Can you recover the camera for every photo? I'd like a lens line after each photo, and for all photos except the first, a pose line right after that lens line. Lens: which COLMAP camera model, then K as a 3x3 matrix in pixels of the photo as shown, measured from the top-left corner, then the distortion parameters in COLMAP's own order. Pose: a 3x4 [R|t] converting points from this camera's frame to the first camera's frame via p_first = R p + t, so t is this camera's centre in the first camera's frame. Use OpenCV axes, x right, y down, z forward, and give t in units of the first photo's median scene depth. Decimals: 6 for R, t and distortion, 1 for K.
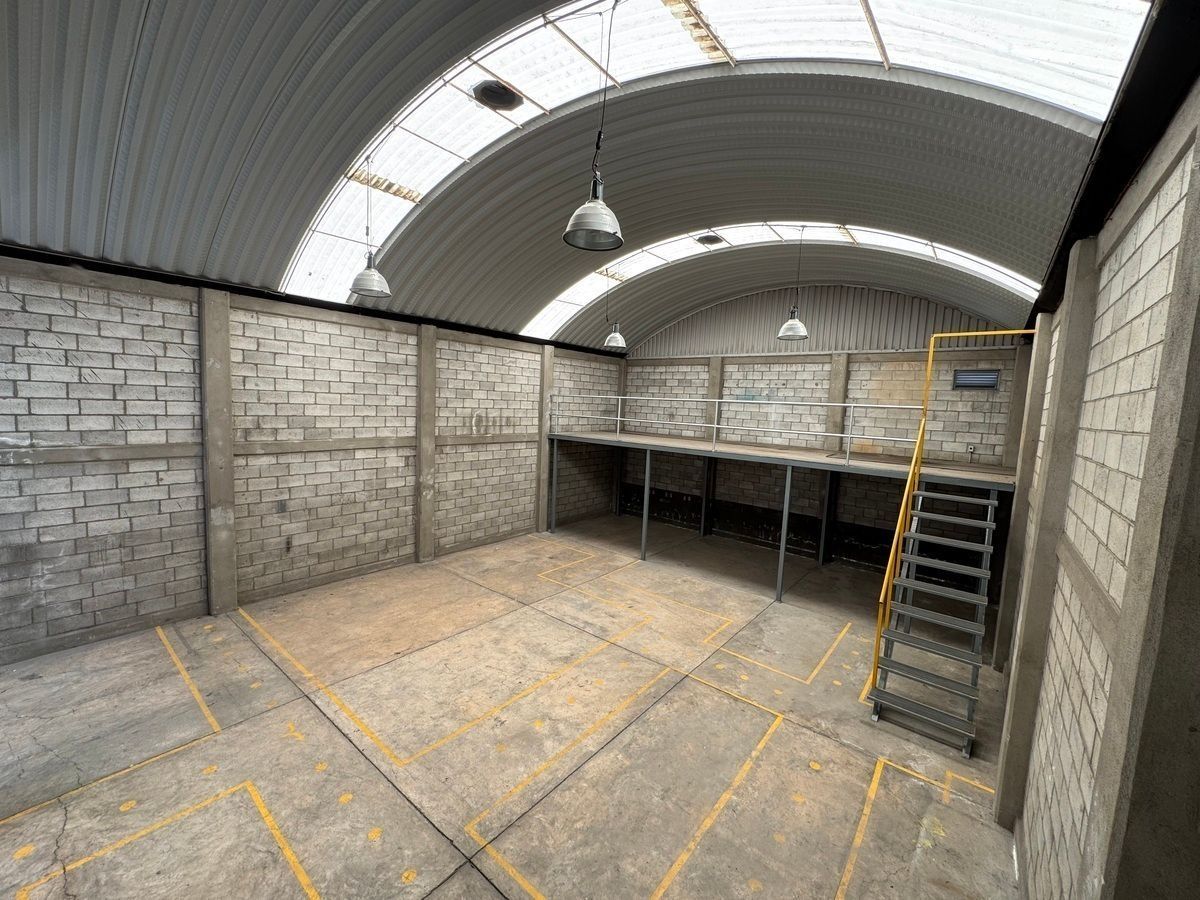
lens RADIAL K [[475.3, 0, 600.0], [0, 475.3, 450.0], [0, 0, 1]] dist [-0.001153, 0.000226]
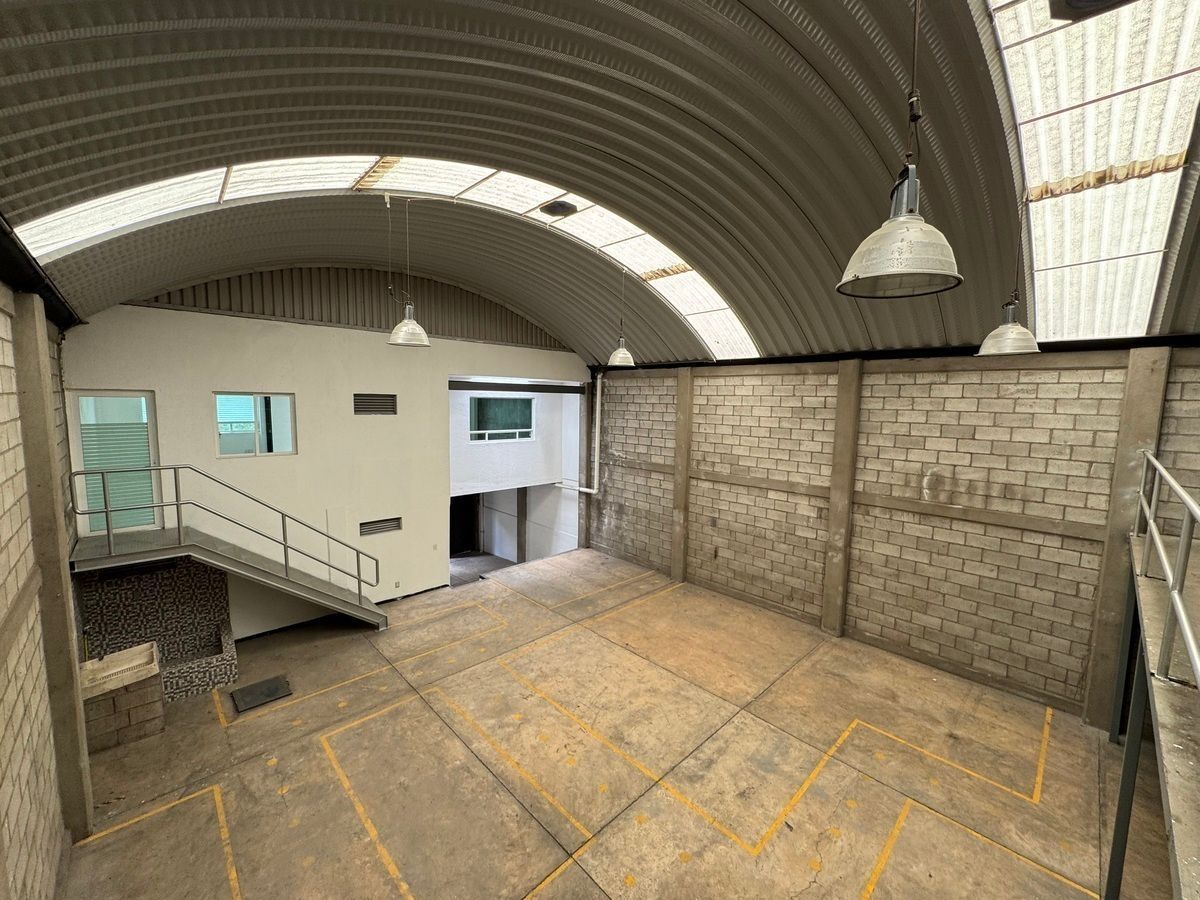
lens RADIAL K [[475.3, 0, 600.0], [0, 475.3, 450.0], [0, 0, 1]] dist [-0.001153, 0.000226]
pose [[-0.110347, 0.056818, -0.992268, 0.584048], [-0.125882, 0.989526, 0.070660, -0.116697], [0.985889, 0.132706, -0.102038, 0.724920]]
